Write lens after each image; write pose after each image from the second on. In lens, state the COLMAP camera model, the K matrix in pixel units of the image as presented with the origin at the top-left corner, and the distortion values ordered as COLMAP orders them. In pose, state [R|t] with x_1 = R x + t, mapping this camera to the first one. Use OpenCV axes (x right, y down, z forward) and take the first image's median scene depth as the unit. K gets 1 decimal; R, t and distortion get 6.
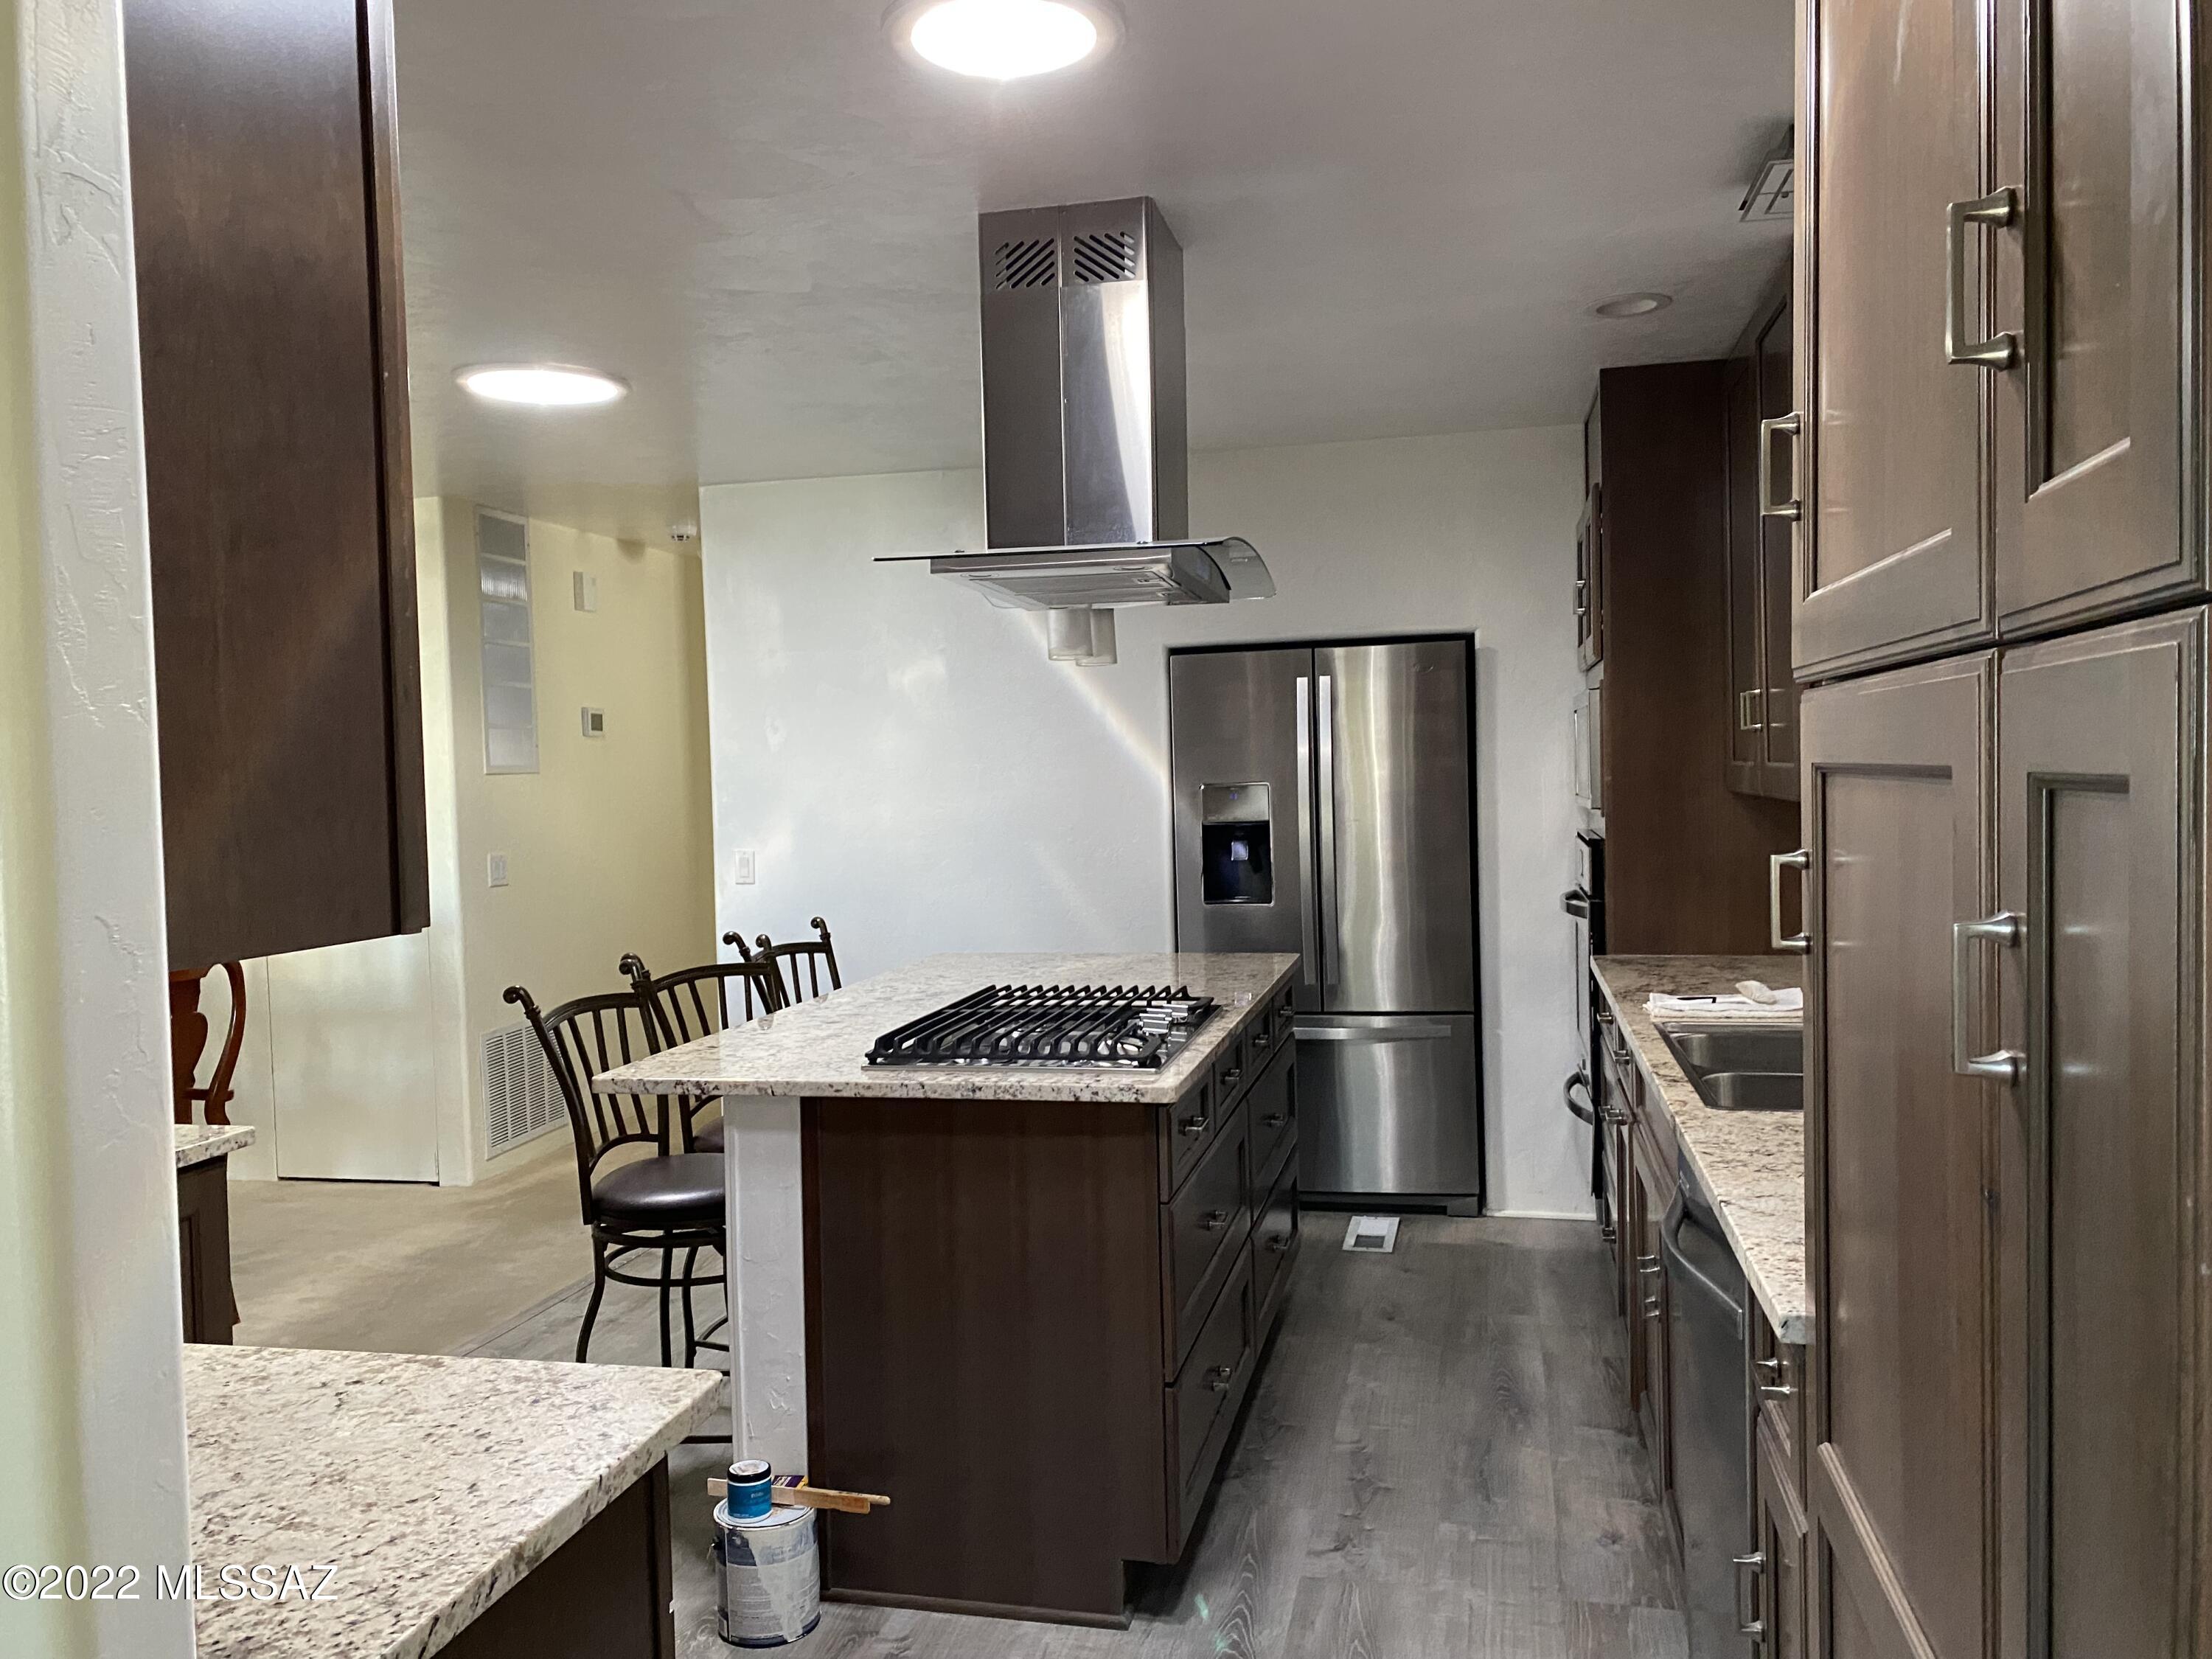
lens RADIAL K [[1665.0, 0, 1106.0], [0, 1665.0, 829.5], [0, 0, 1]] dist [0.087214, -0.096179]
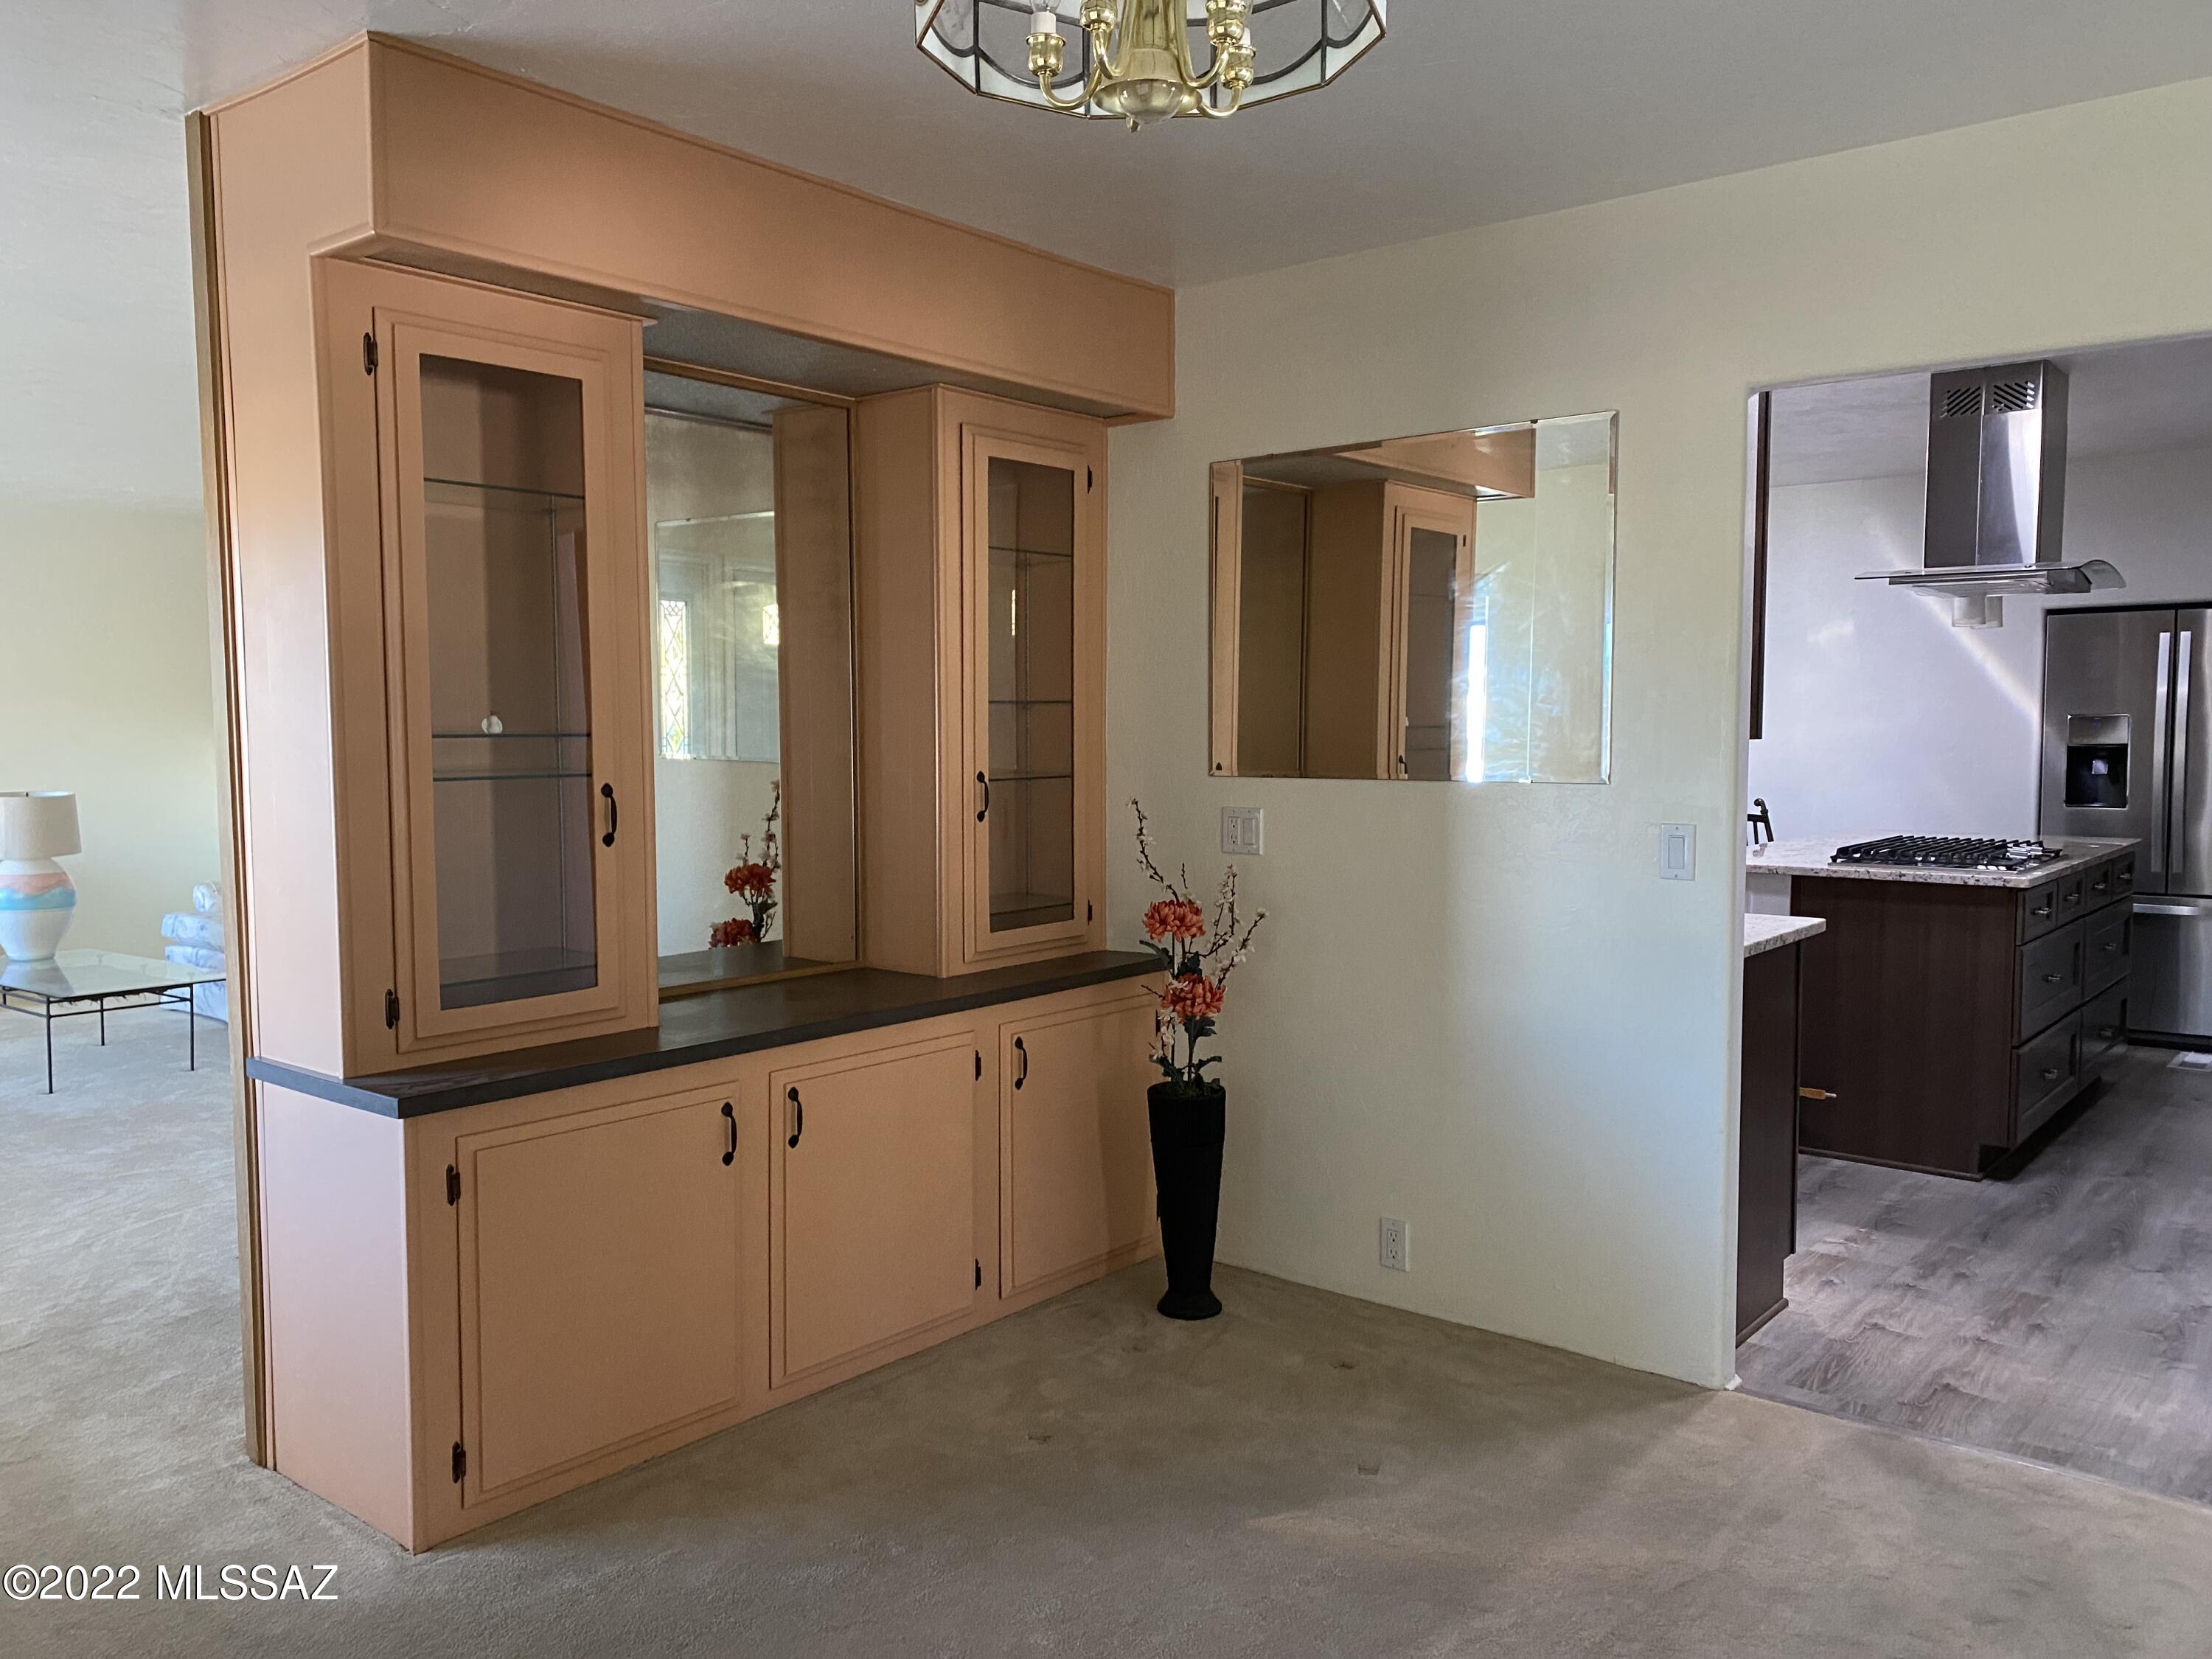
lens RADIAL K [[1665.0, 0, 1106.0], [0, 1665.0, 829.5], [0, 0, 1]] dist [0.087214, -0.096179]
pose [[0.891873, 0.052170, -0.449268, -0.022579], [-0.034235, 0.998263, 0.047957, 0.039366], [0.450989, -0.027391, 0.892109, -0.850525]]
